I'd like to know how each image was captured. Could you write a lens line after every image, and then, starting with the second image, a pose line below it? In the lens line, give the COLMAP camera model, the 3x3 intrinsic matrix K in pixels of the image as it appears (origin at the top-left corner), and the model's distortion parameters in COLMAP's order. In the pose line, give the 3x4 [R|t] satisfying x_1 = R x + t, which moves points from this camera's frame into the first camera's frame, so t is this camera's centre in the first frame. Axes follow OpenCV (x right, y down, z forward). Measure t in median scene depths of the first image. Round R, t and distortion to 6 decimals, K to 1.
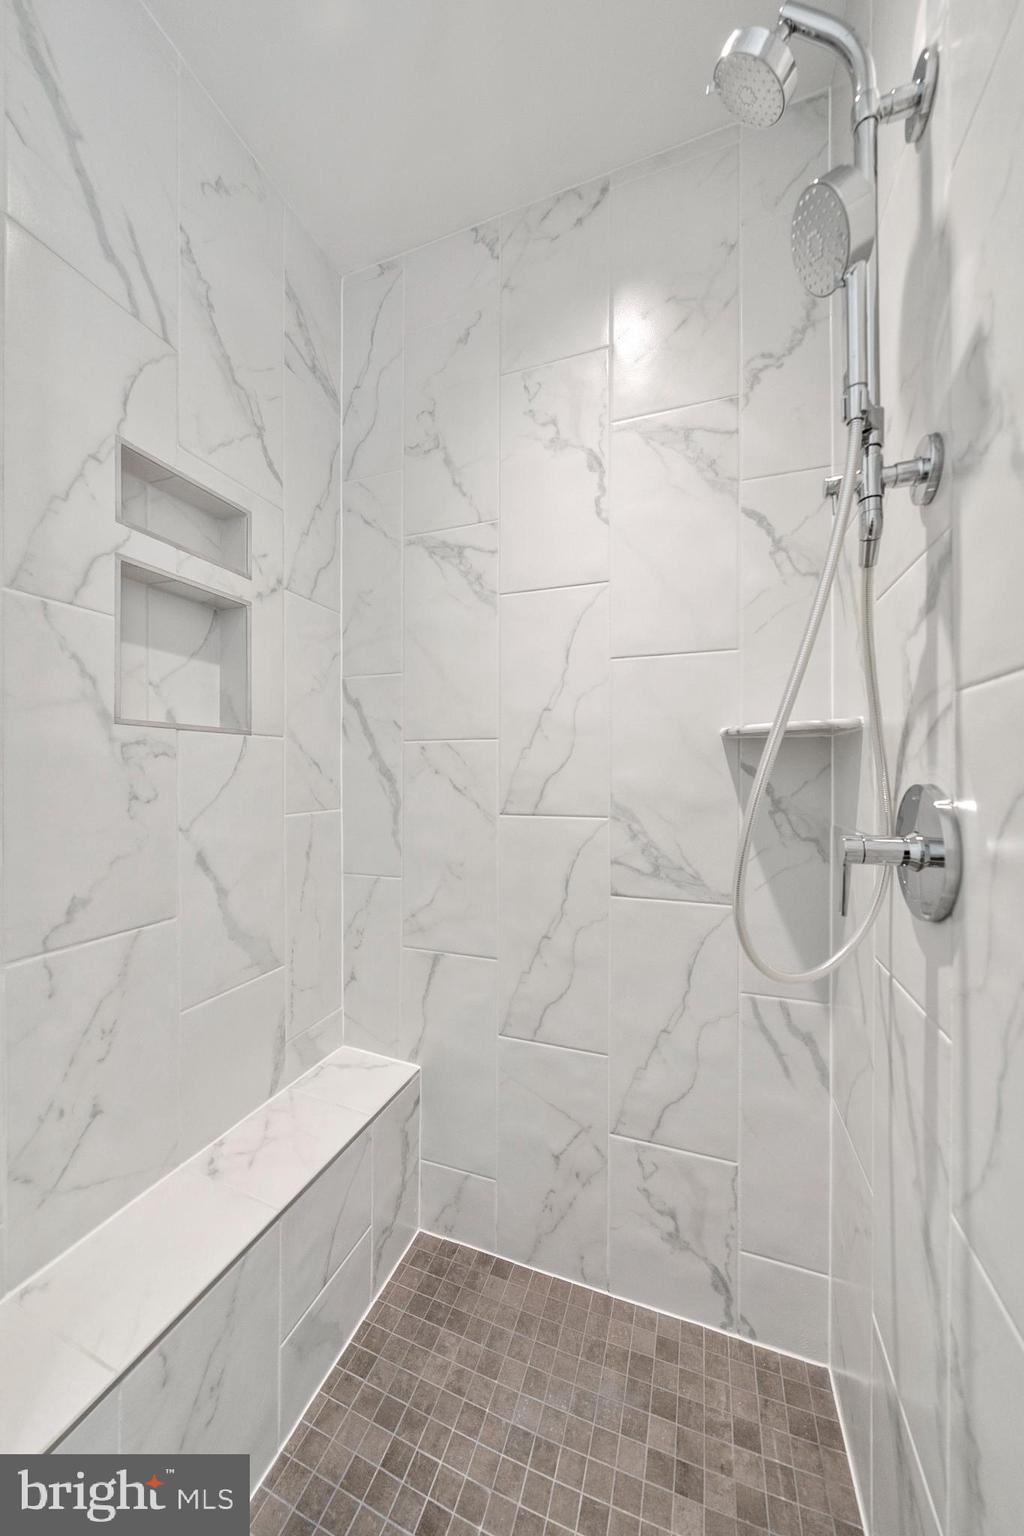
lens RADIAL K [[535.1, 0, 512.0], [0, 535.1, 768.0], [0, 0, 1]] dist [-0.002519, -0.000059]
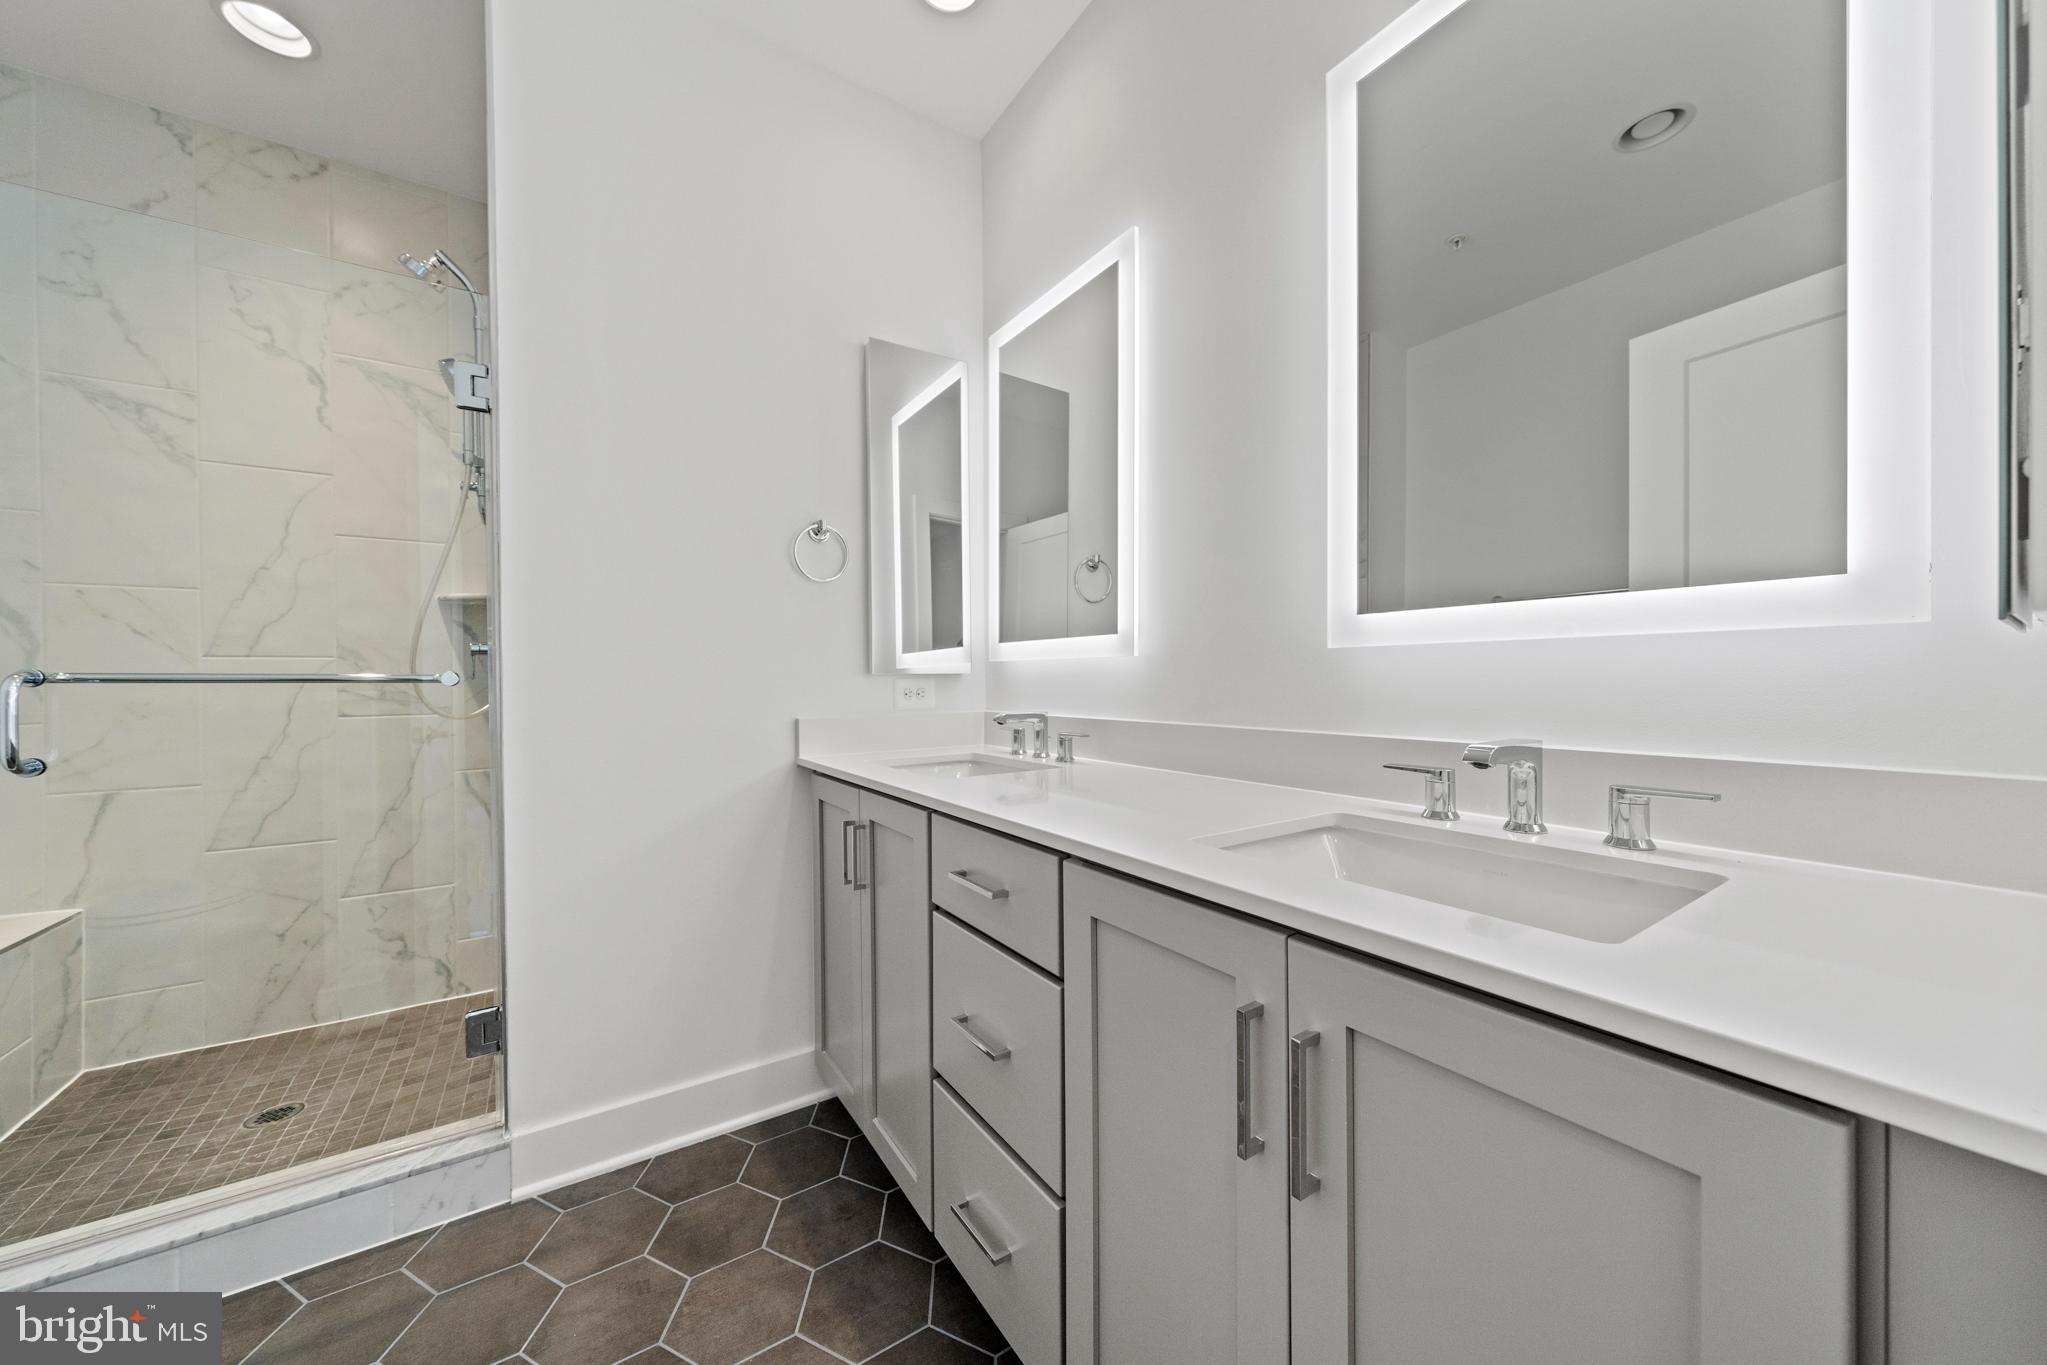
lens RADIAL K [[725.3, 0, 1037.2], [0, 725.3, 683.8], [0, 0, 1]] dist [-0.001572, 0.000670]
pose [[0.596071, -0.011561, 0.802848, -0.205870], [0.004975, 0.999930, 0.010706, 0.140164], [-0.802916, -0.002387, 0.596087, -1.349226]]
